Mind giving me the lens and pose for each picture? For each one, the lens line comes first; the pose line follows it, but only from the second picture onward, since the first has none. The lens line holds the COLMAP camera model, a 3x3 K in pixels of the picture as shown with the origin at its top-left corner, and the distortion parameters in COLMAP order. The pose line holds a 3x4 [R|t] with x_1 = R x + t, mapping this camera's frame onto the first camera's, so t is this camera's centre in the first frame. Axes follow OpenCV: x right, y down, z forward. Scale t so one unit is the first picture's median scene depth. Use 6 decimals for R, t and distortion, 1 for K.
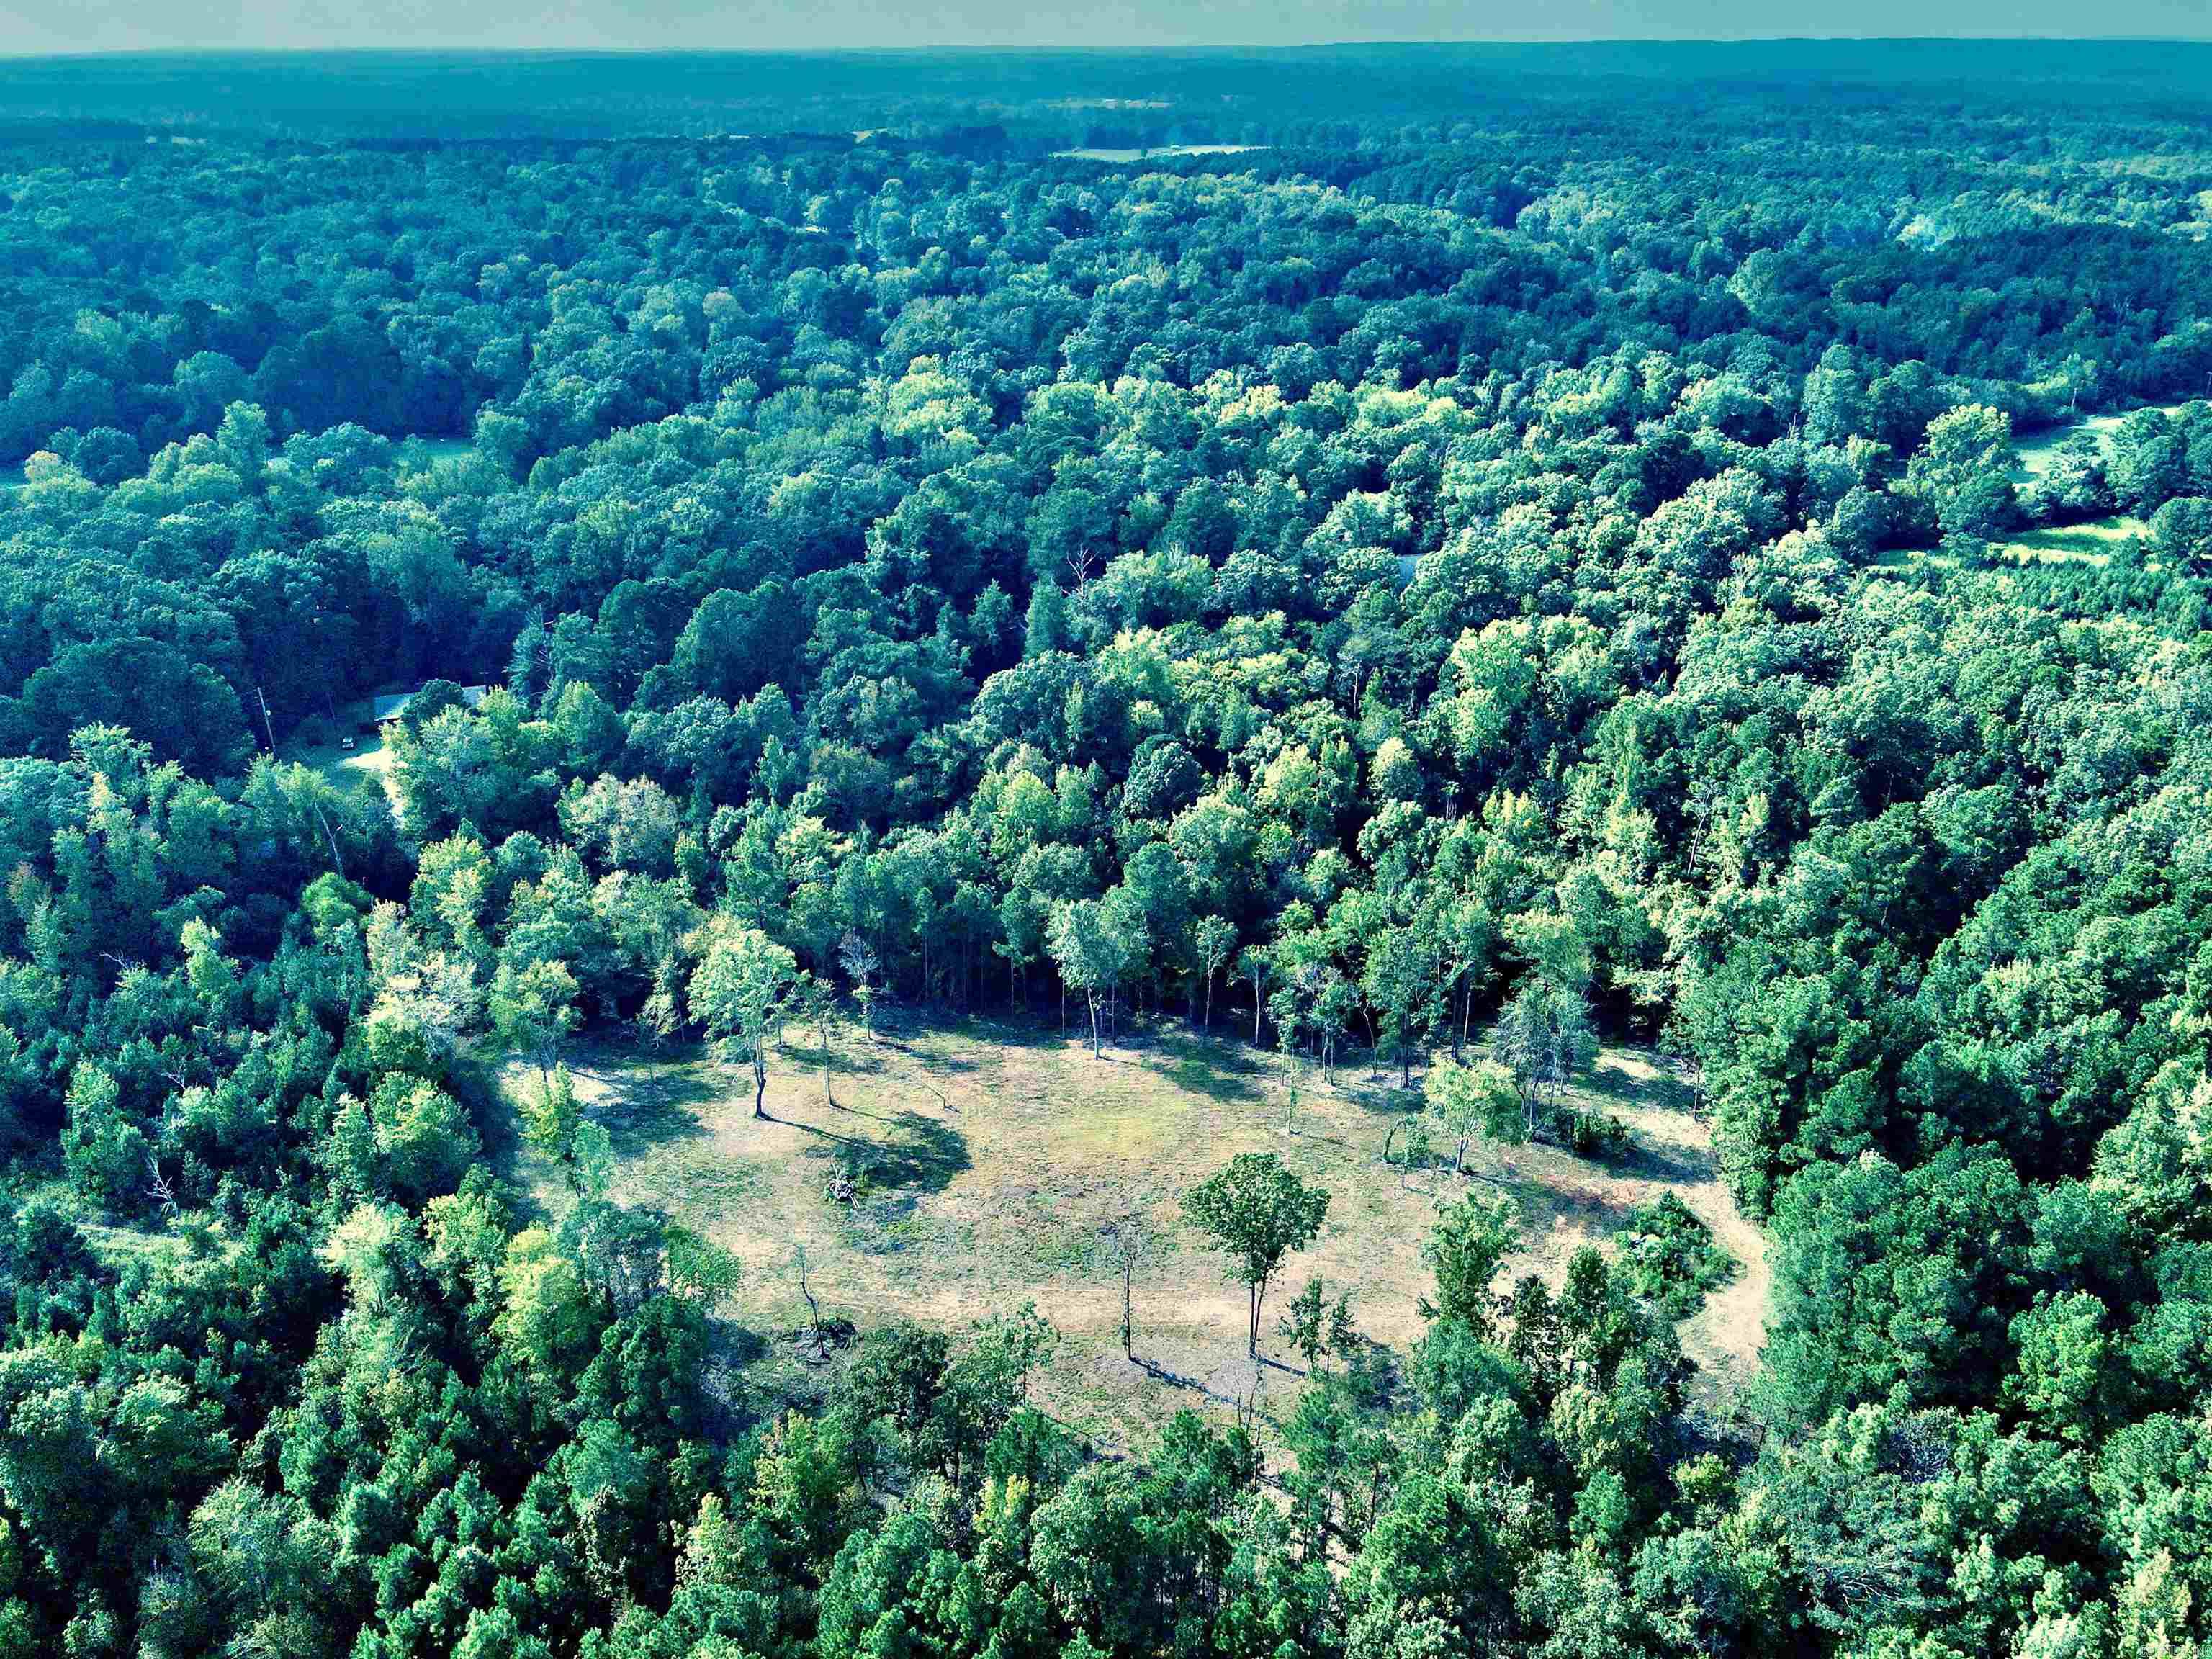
lens RADIAL K [[1570.7, 0, 1106.0], [0, 1570.7, 829.5], [0, 0, 1]] dist [0.015594, -0.004146]
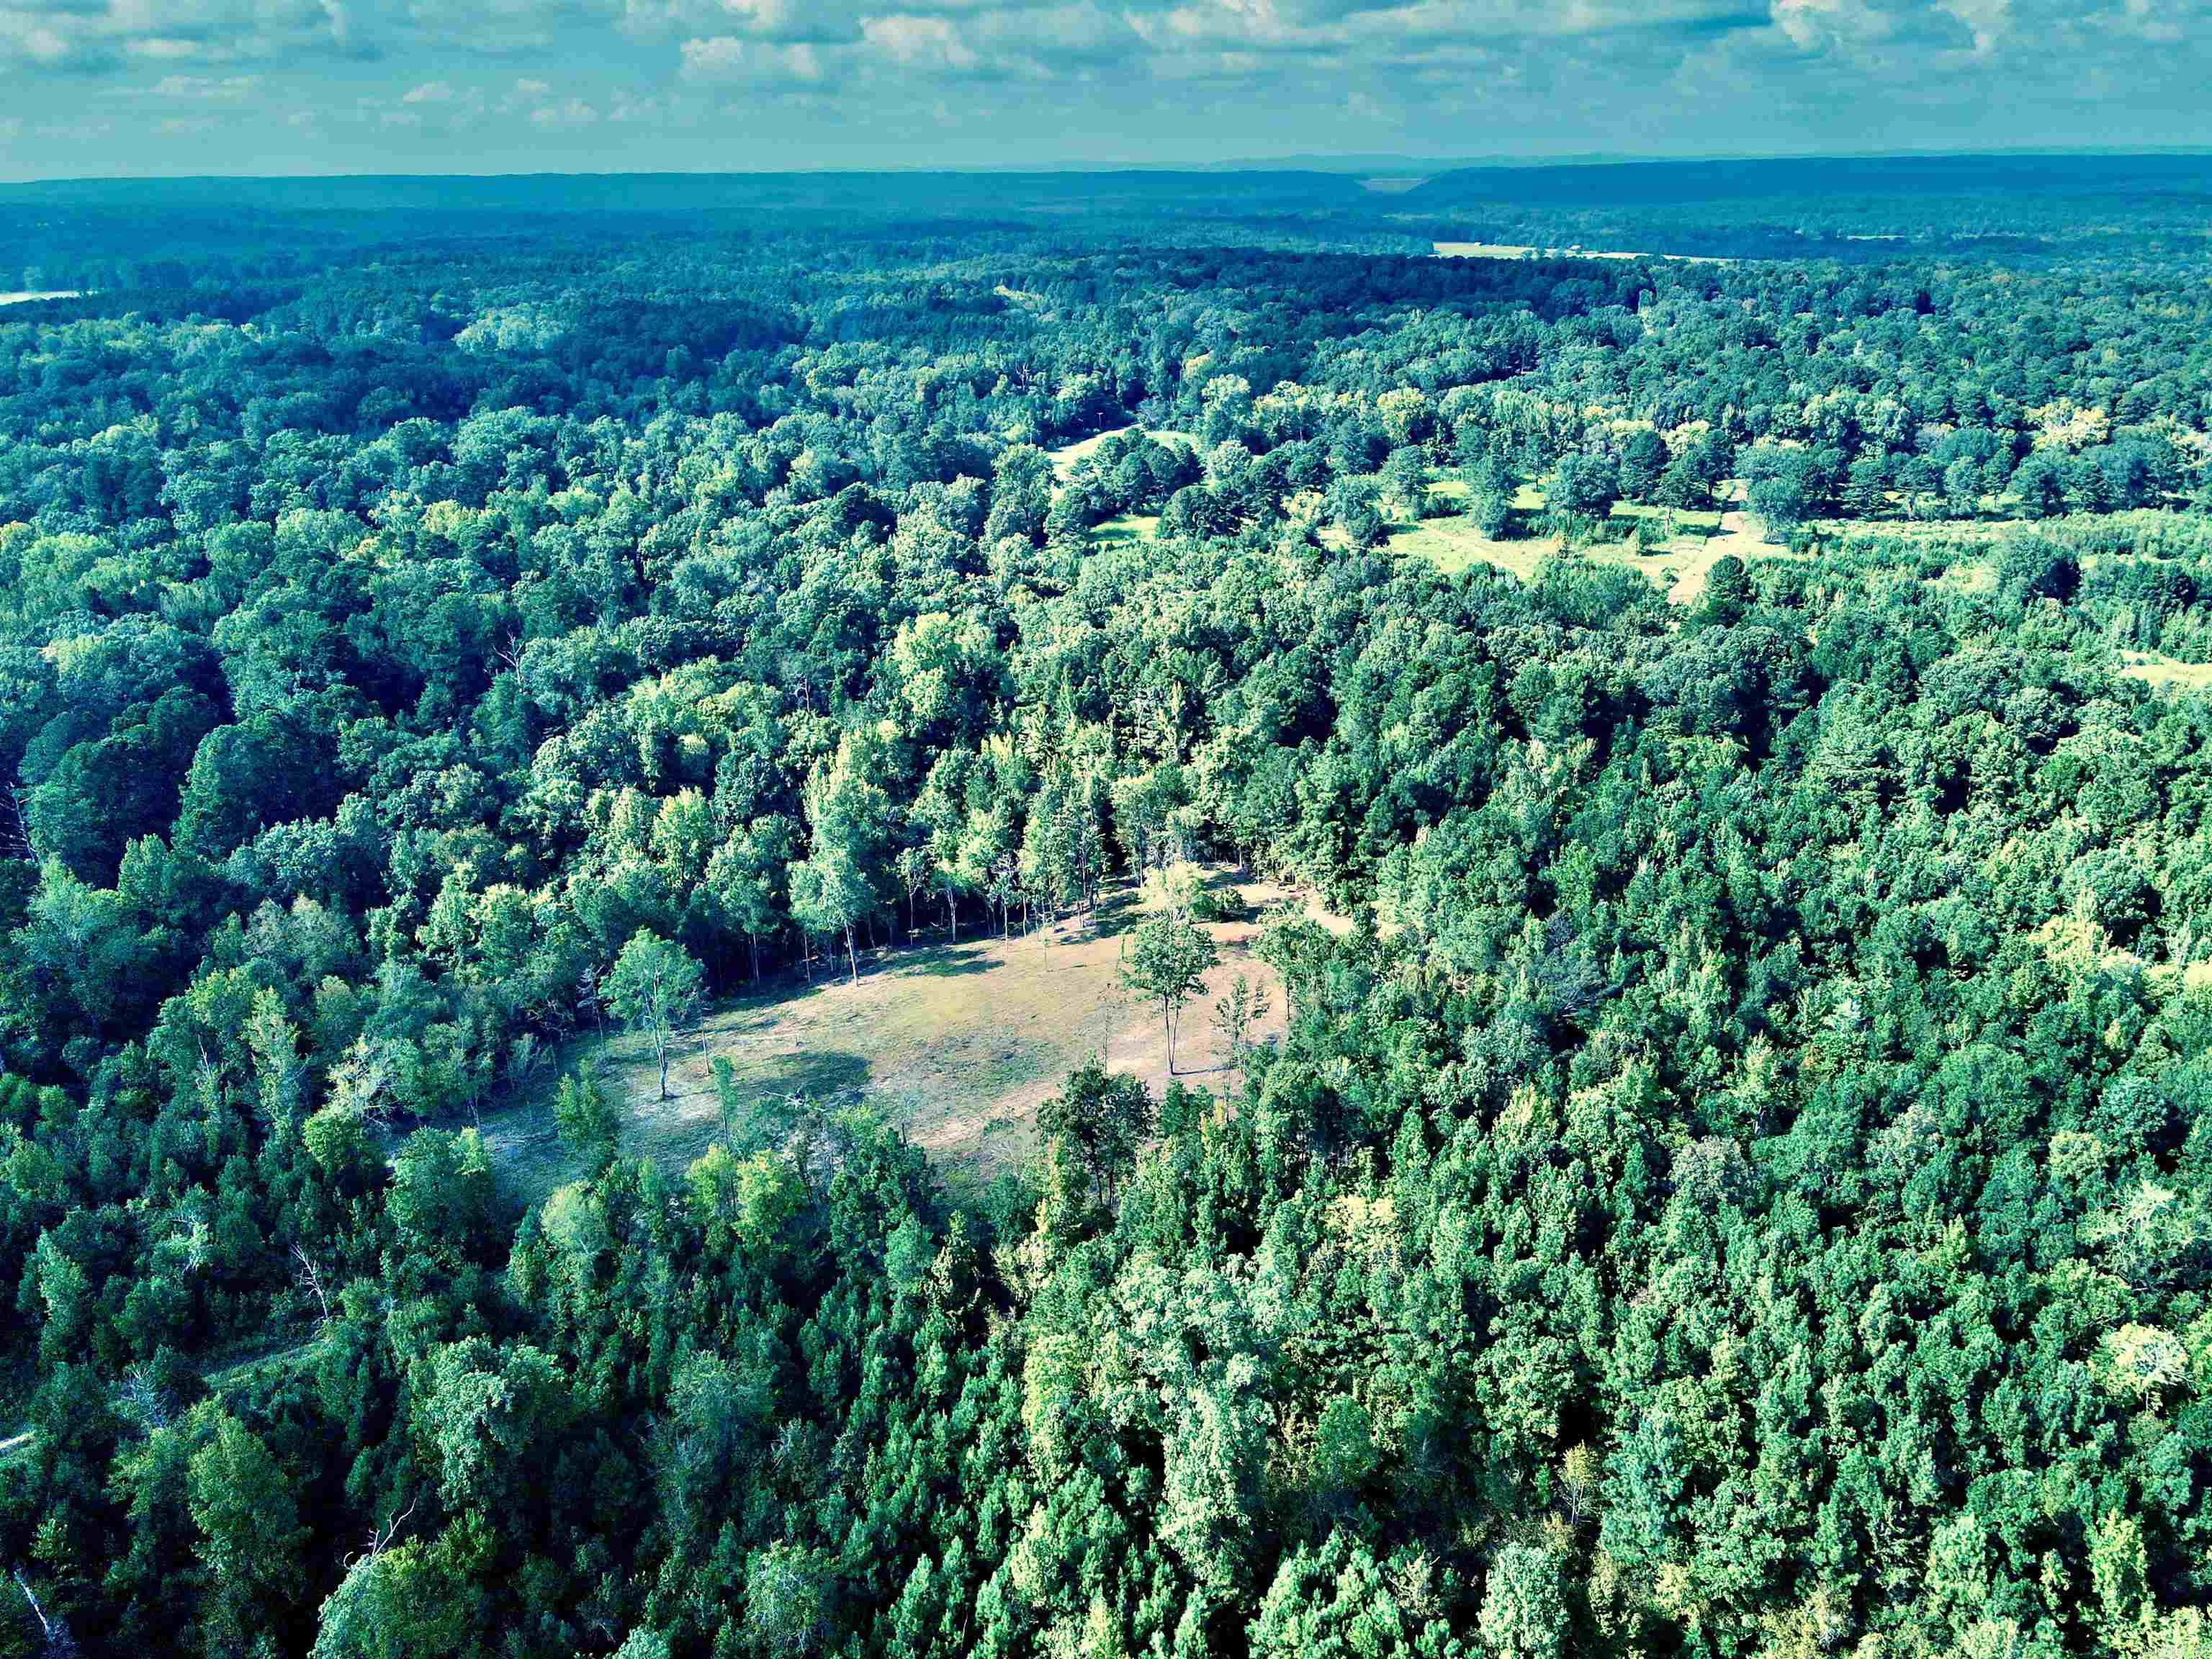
lens RADIAL K [[1581.8, 0, 1093.9], [0, 1581.8, 823.3], [0, 0, 1]] dist [-0.026965, 0.060392]
pose [[0.777678, -0.243533, 0.579577, -0.421940], [0.285274, 0.958240, 0.019862, 0.040307], [-0.560211, 0.149892, 0.814676, -0.084317]]
